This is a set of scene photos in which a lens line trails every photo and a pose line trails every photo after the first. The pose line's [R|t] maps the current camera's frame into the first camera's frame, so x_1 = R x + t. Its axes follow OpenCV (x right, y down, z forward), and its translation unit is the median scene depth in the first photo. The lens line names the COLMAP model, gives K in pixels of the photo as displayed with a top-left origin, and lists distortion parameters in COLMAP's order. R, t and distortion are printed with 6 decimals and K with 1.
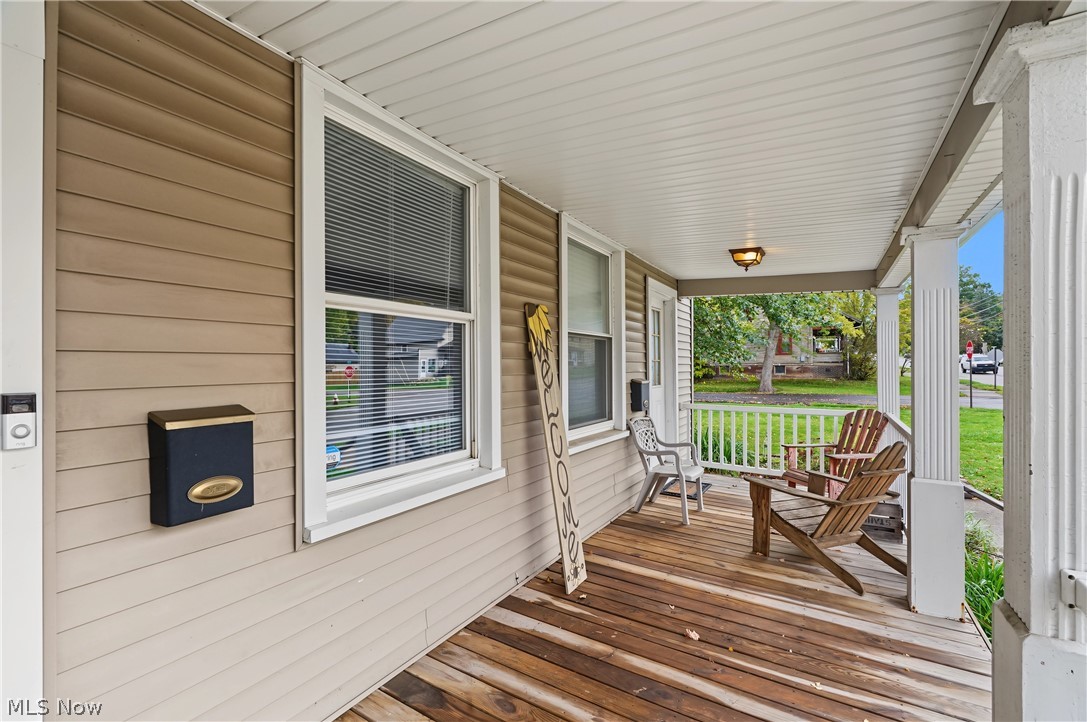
lens RADIAL K [[492.7, 0, 543.5], [0, 492.7, 364.0], [0, 0, 1]] dist [-0.002415, 0.000426]
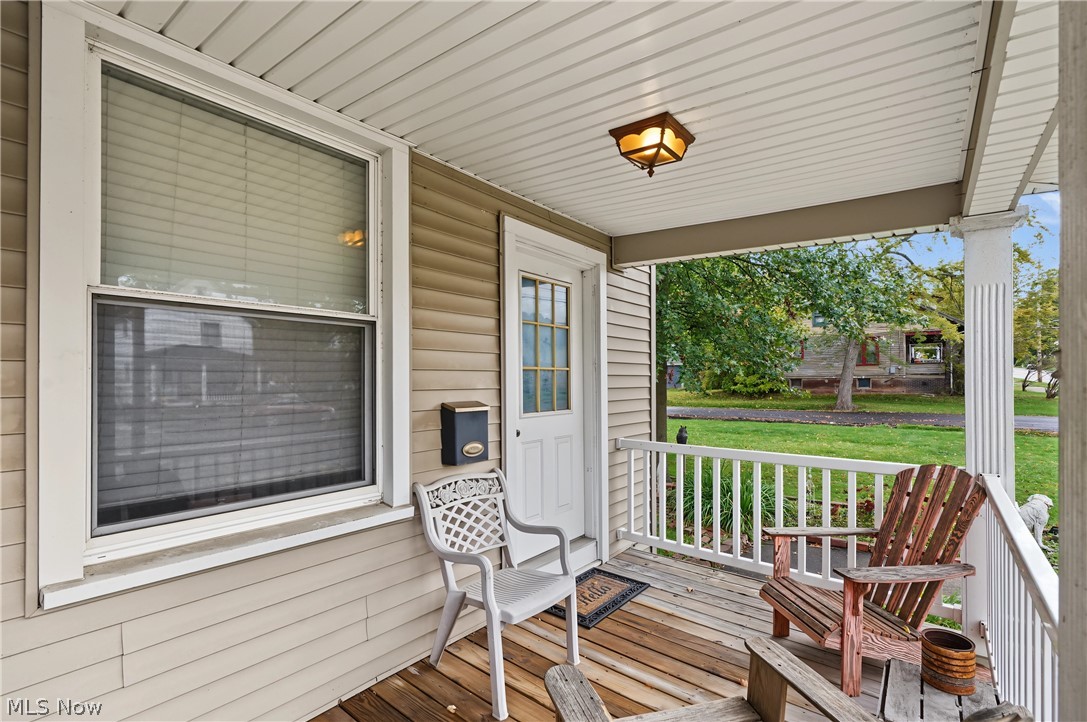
lens RADIAL K [[503.1, 0, 543.8], [0, 503.1, 377.3], [0, 0, 1]] dist [-0.006485, -0.000104]
pose [[0.990895, -0.002103, -0.134624, 0.319169], [0.002057, 0.999998, -0.000481, 0.003693], [0.134624, 0.000200, 0.990897, 0.433686]]
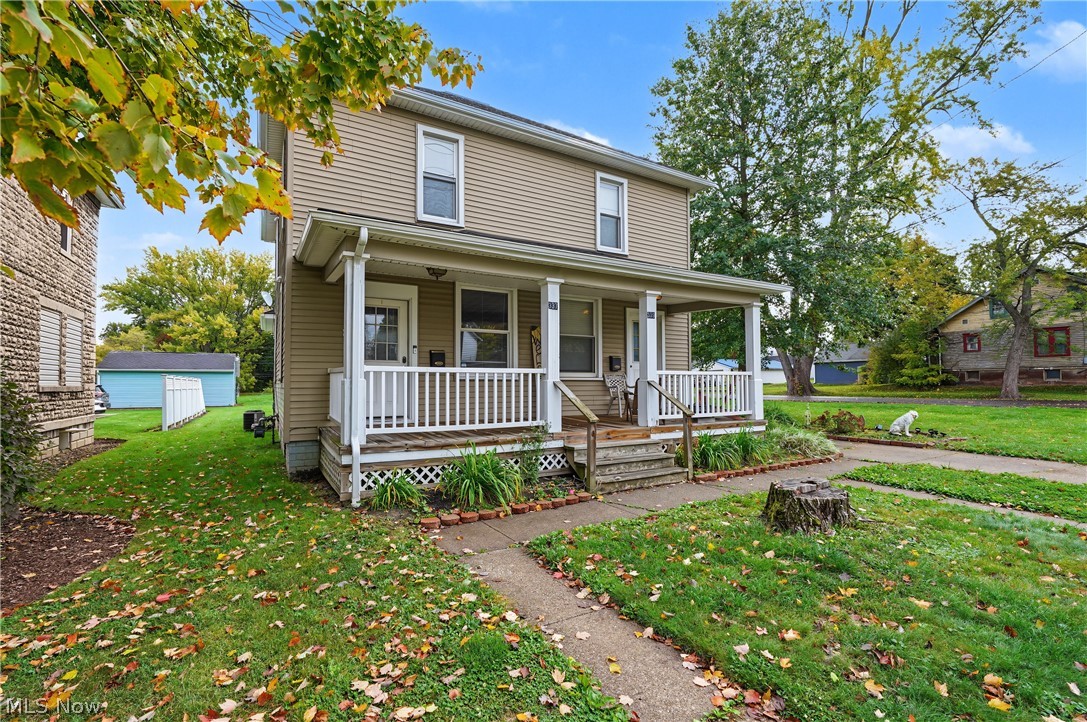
lens RADIAL K [[492.6, 0, 536.5], [0, 492.6, 366.0], [0, 0, 1]] dist [-0.002870, -0.000339]
pose [[0.870419, -0.013265, -0.492133, 0.865838], [0.000510, 0.999661, -0.026043, 0.117916], [0.492312, 0.022418, 0.870130, -0.944356]]
